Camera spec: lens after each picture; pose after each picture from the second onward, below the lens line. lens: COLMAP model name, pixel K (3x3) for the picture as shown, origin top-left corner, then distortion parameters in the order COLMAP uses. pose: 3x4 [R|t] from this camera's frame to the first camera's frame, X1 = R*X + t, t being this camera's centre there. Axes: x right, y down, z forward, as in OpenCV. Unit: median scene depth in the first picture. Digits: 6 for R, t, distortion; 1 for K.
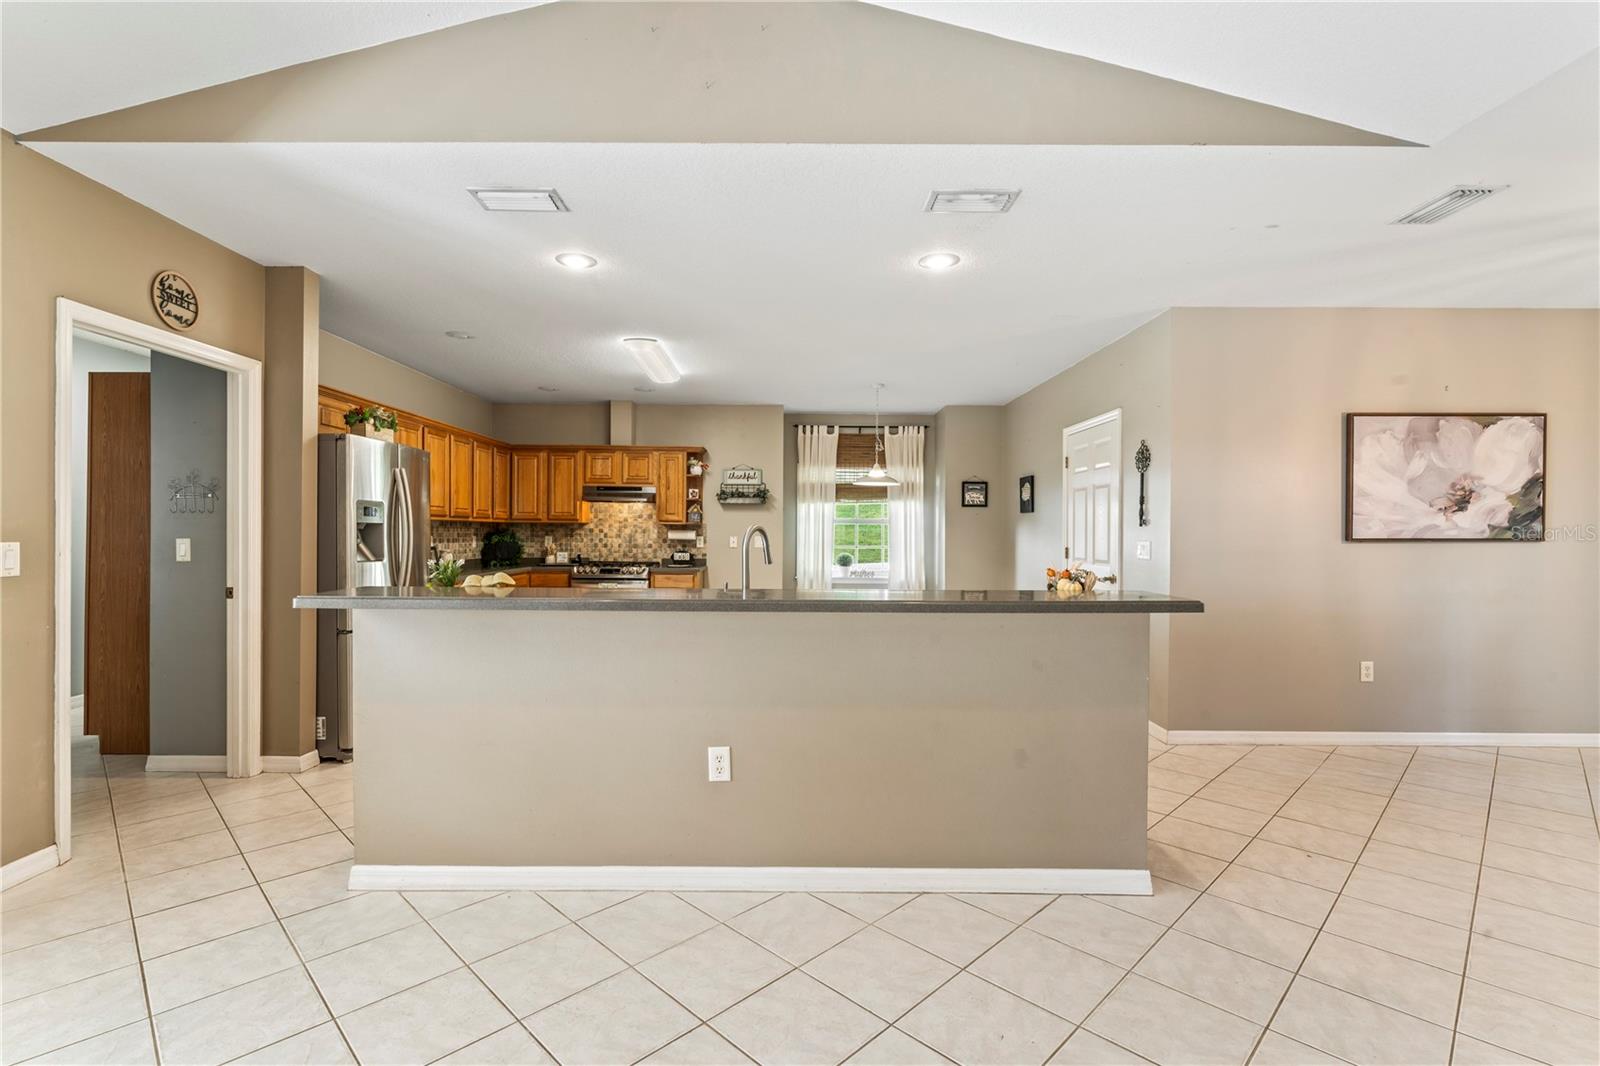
lens RADIAL K [[741.8, 0, 792.0], [0, 741.8, 533.2], [0, 0, 1]] dist [-0.000401, 0.000197]
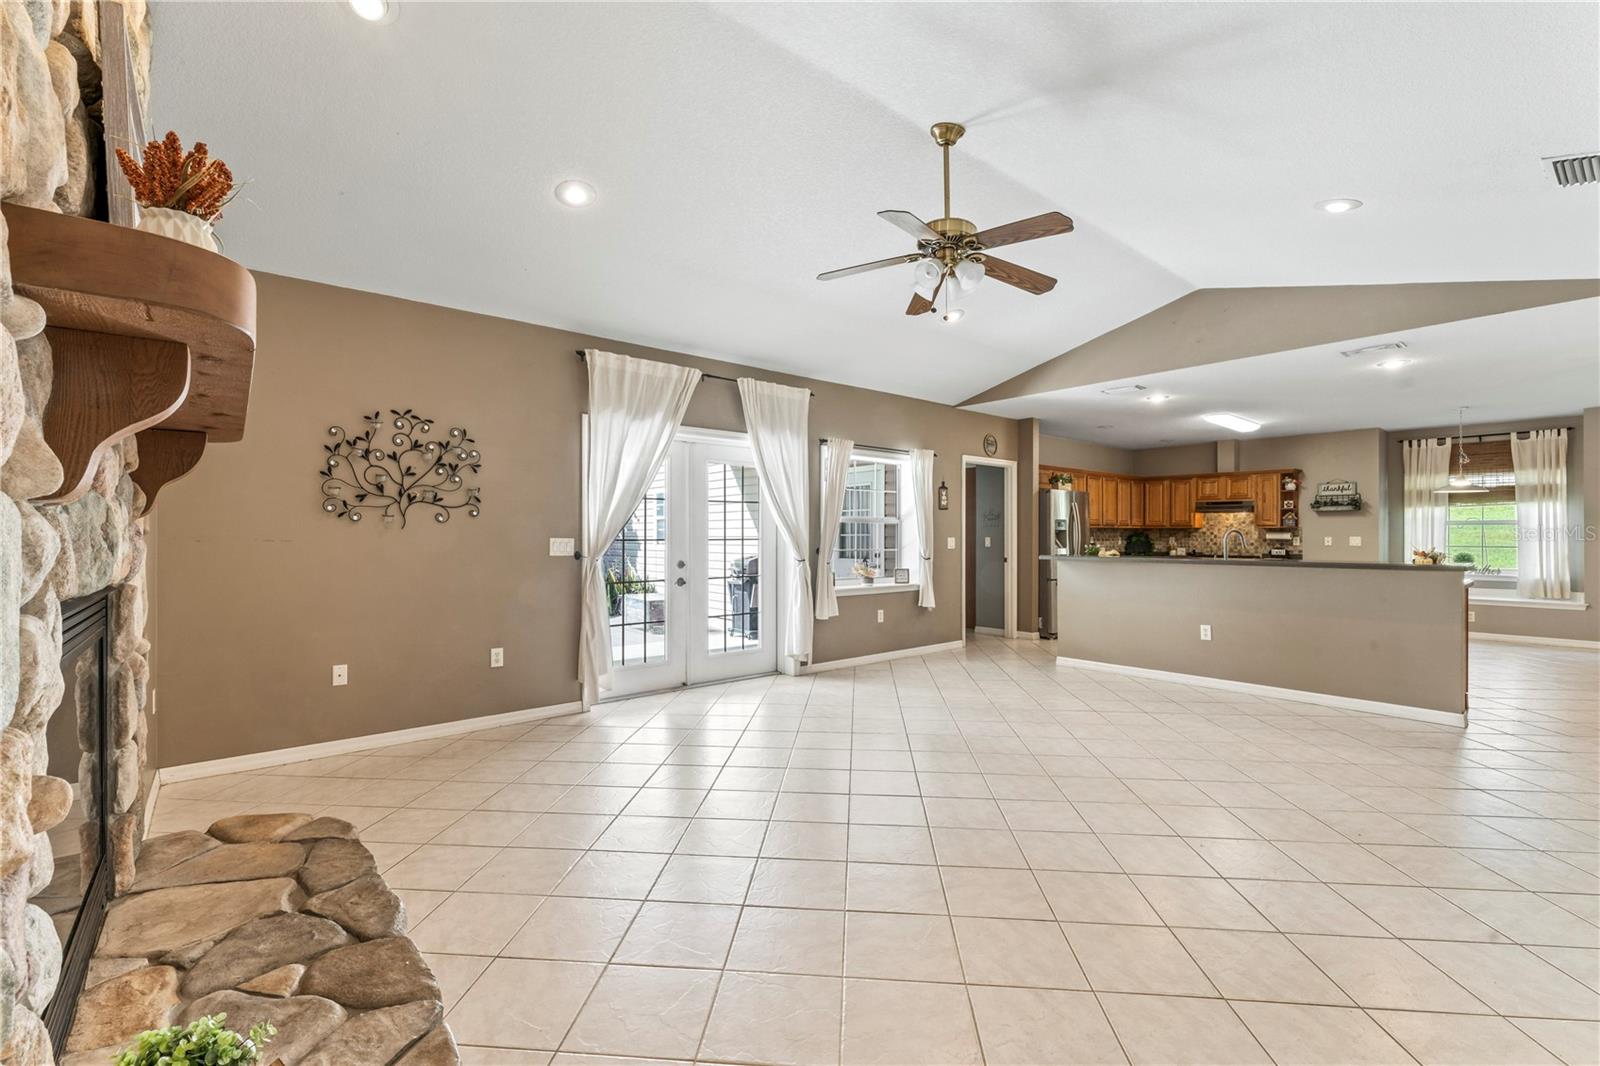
lens RADIAL K [[671.9, 0, 794.5], [0, 671.9, 534.2], [0, 0, 1]] dist [0.001326, 0.000082]
pose [[0.633648, -0.006807, -0.773591, 0.234420], [0.003144, 0.999976, -0.006224, 0.004406], [0.773615, 0.001512, 0.633654, -0.434462]]
